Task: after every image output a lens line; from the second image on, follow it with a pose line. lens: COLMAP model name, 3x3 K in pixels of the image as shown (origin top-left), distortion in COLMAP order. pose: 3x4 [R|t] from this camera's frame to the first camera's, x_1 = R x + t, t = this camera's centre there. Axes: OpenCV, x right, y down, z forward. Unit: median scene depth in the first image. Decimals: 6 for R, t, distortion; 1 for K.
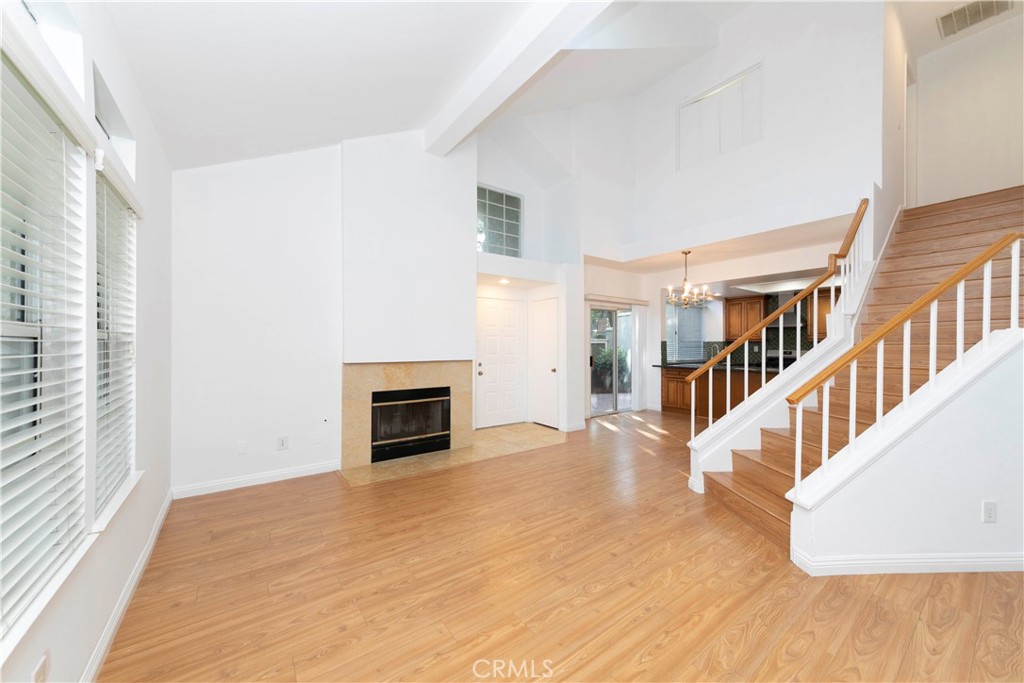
lens RADIAL K [[371.8, 0, 494.7], [0, 371.8, 344.6], [0, 0, 1]] dist [0.001761, 0.000078]
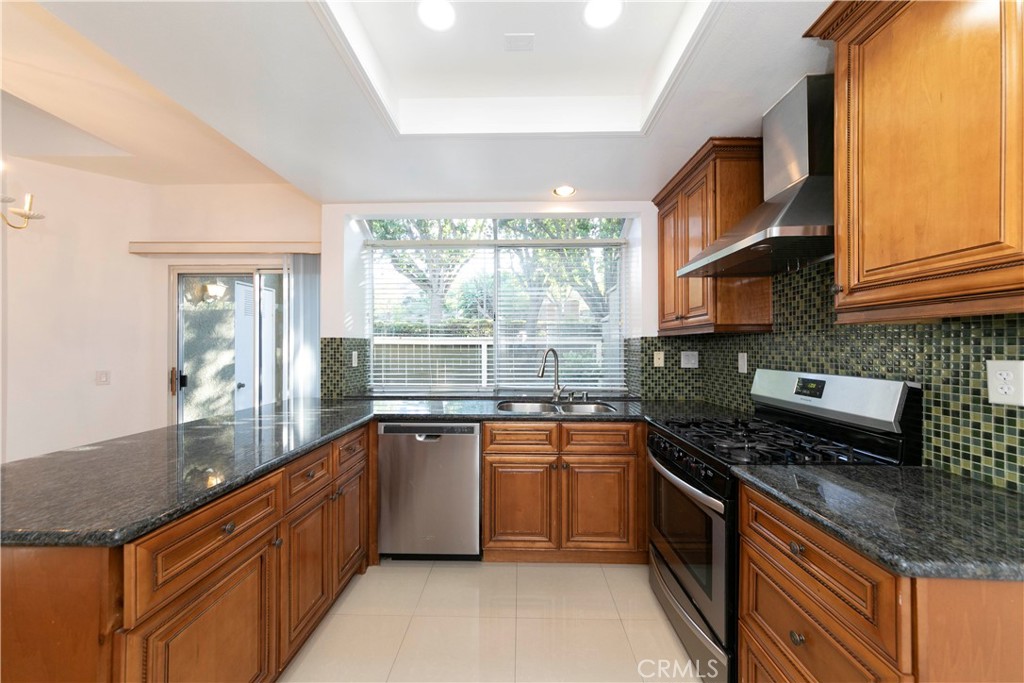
lens RADIAL K [[371.8, 0, 494.7], [0, 371.8, 344.6], [0, 0, 1]] dist [0.001761, 0.000078]
pose [[0.788911, -0.007744, -0.614459, 0.884065], [0.002211, 0.999950, -0.009764, 0.002300], [0.614504, 0.006344, 0.788888, 0.865327]]
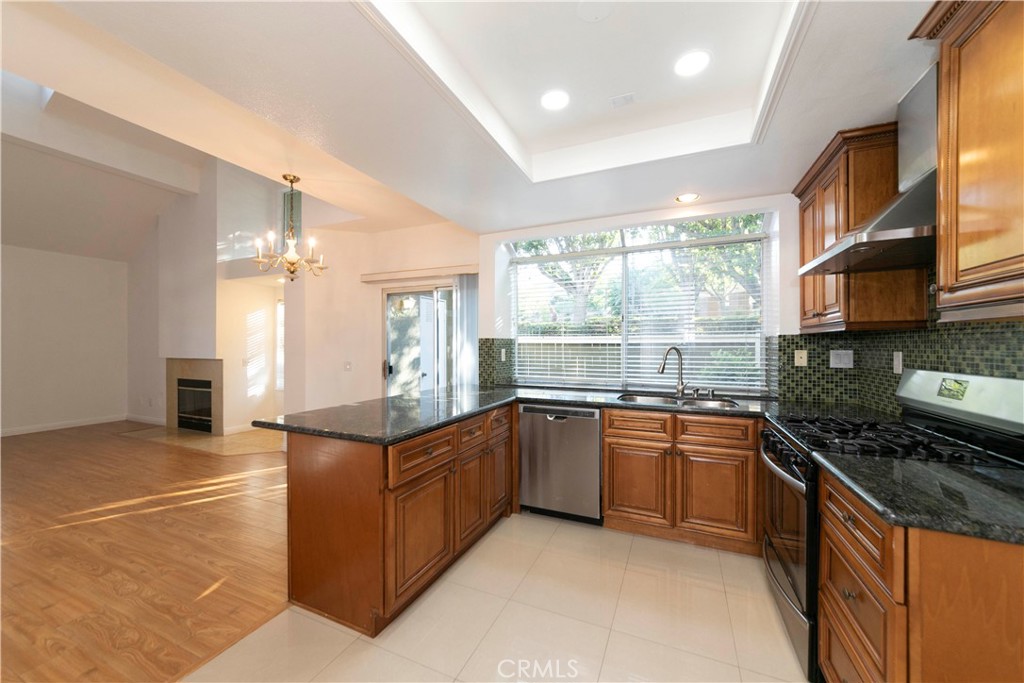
lens RADIAL K [[371.8, 0, 494.7], [0, 371.8, 344.6], [0, 0, 1]] dist [0.001761, 0.000078]
pose [[0.492100, -0.006051, -0.870518, 0.951965], [0.001083, 0.999979, -0.006339, 0.002638], [0.870538, 0.002177, 0.492096, 0.830856]]
